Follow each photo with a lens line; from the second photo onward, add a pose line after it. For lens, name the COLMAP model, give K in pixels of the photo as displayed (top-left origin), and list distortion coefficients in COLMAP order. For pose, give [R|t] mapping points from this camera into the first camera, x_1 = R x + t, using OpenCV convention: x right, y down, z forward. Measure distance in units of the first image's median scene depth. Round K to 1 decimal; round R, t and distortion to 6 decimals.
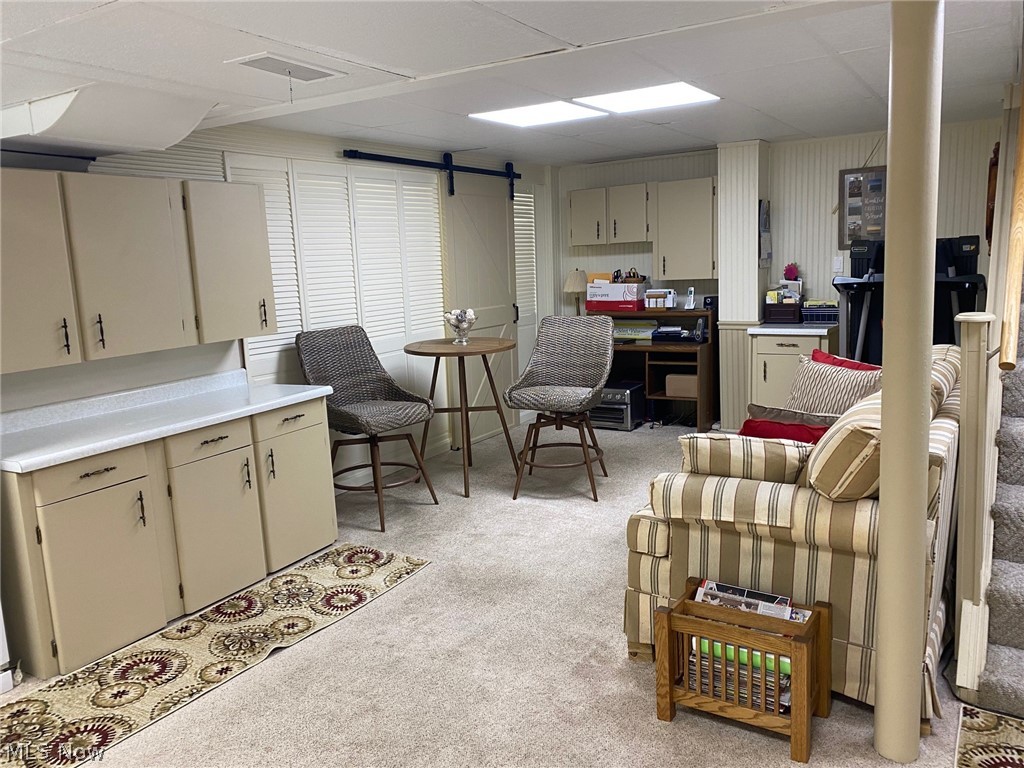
lens RADIAL K [[773.2, 0, 512.7], [0, 773.2, 385.4], [0, 0, 1]] dist [0.035257, -0.007088]
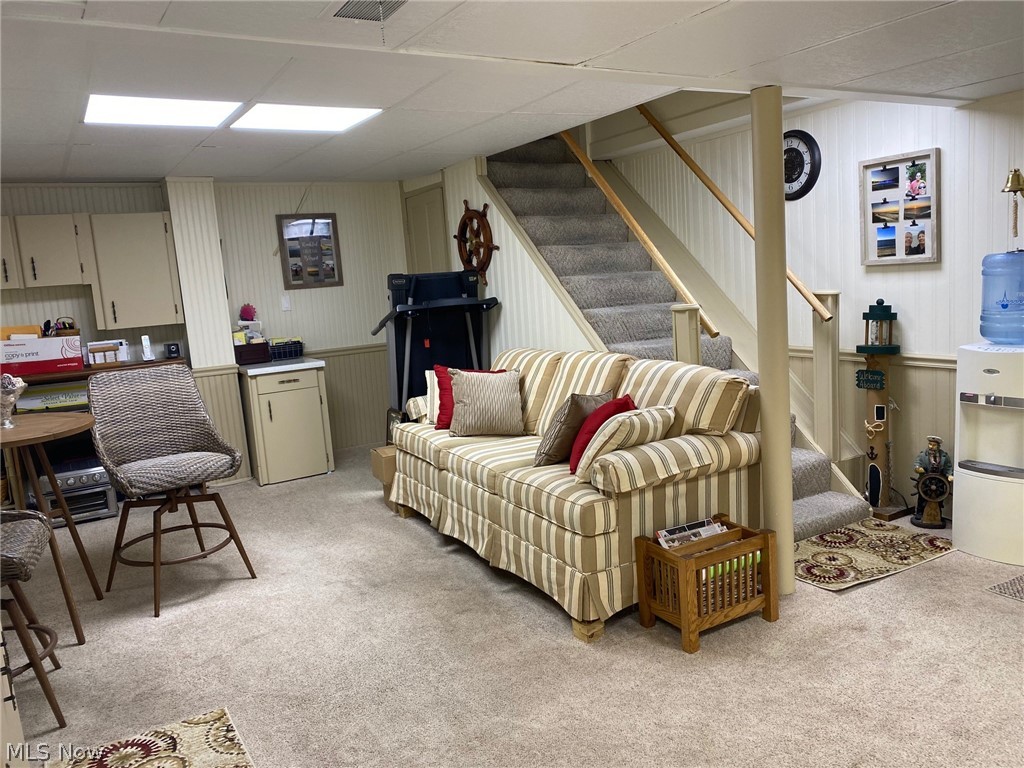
lens RADIAL K [[773.2, 0, 546.8], [0, 773.2, 354.5], [0, 0, 1]] dist [0.035257, -0.007088]
pose [[0.475740, -0.093410, 0.874612, -0.417520], [0.192682, 0.981261, -0.000008, -0.024809], [-0.858222, 0.168525, 0.484824, 0.254189]]
